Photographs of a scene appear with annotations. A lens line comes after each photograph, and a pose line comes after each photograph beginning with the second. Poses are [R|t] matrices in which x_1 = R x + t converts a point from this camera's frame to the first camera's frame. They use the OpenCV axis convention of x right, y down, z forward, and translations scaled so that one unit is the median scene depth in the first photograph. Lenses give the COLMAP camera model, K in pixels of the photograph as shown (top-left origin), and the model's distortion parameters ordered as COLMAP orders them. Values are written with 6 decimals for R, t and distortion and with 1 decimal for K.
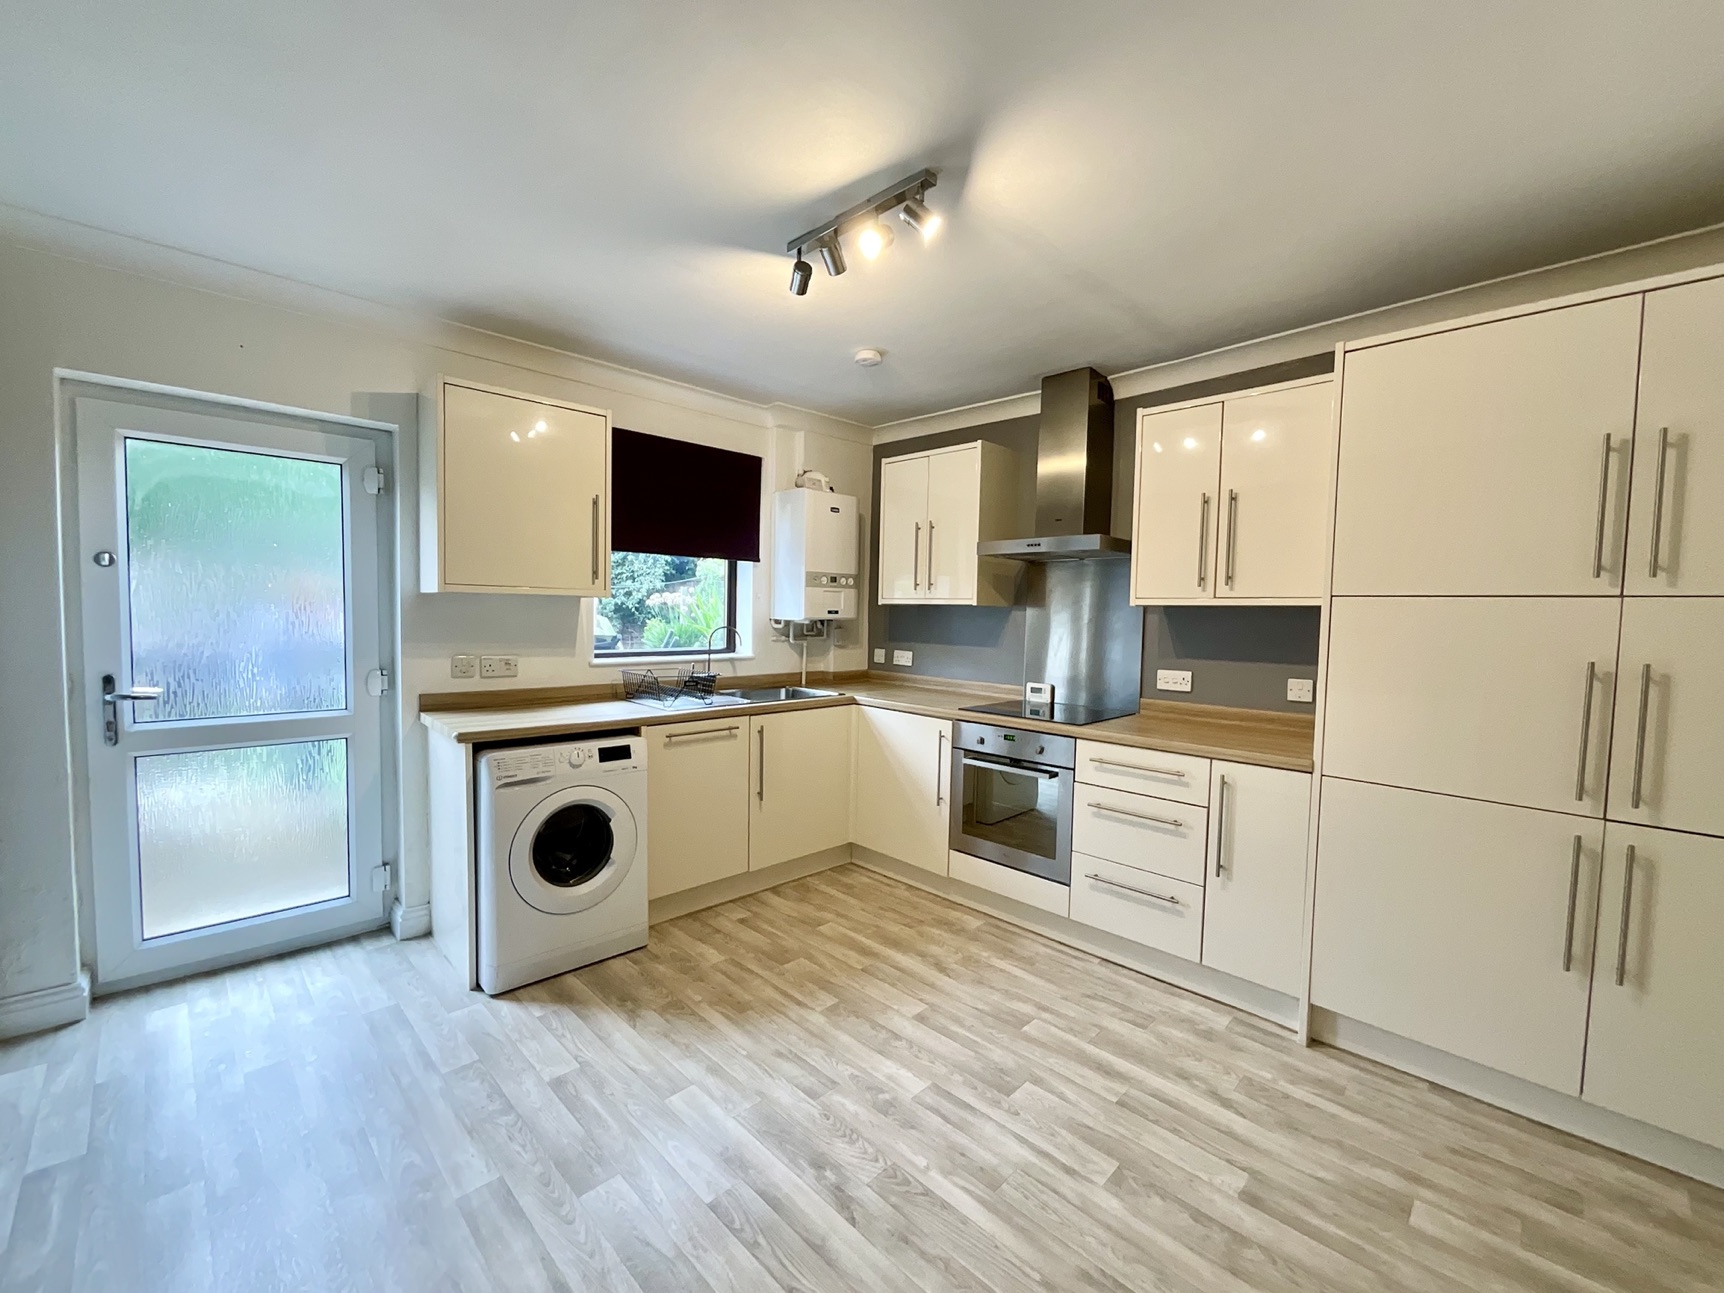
lens RADIAL K [[694.6, 0, 860.0], [0, 694.6, 646.2], [0, 0, 1]] dist [-0.024354, 0.010933]
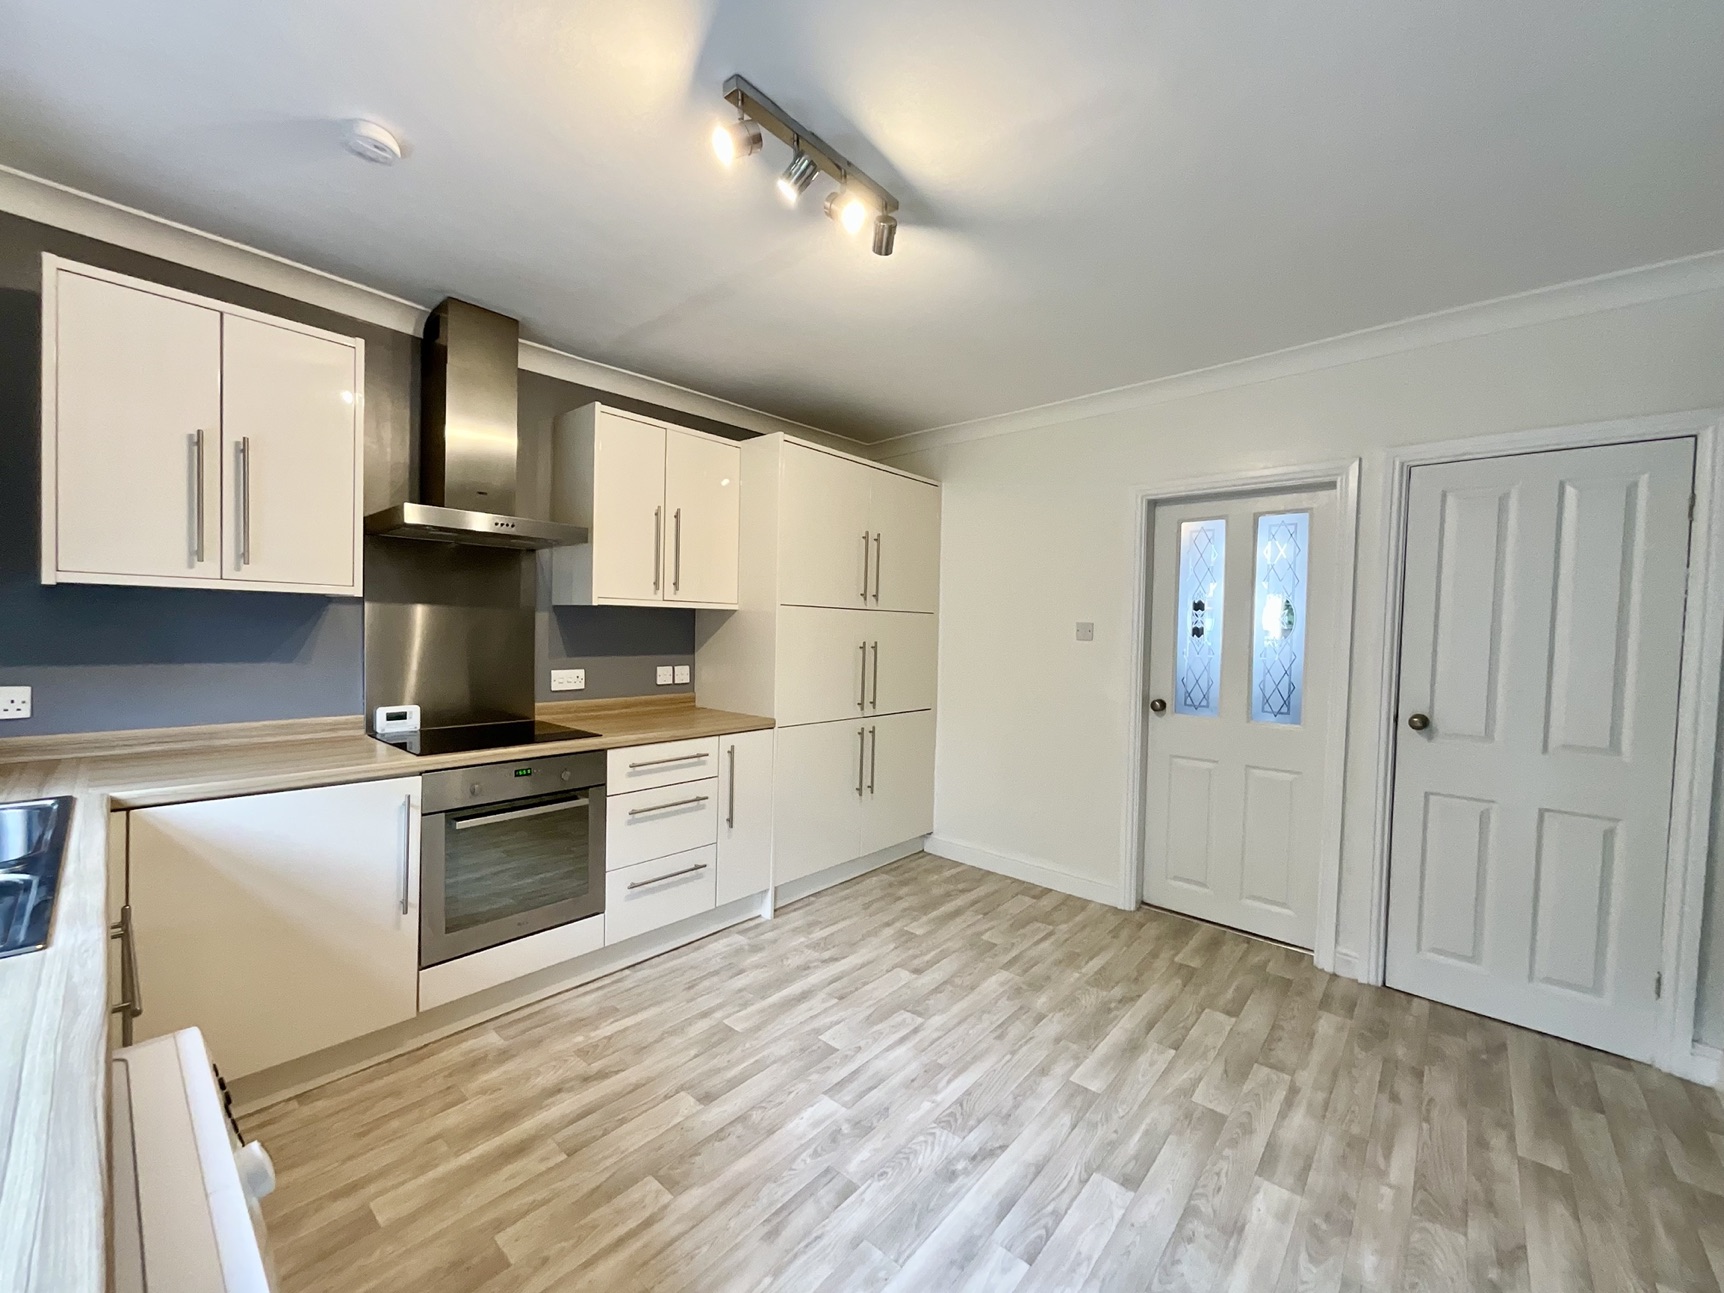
lens RADIAL K [[694.6, 0, 860.0], [0, 694.6, 646.2], [0, 0, 1]] dist [-0.024354, 0.010933]
pose [[-0.066235, -0.048324, 0.996633, -0.742590], [0.025804, 0.998410, 0.050125, -0.049609], [-0.997470, 0.029038, -0.064882, 0.862346]]
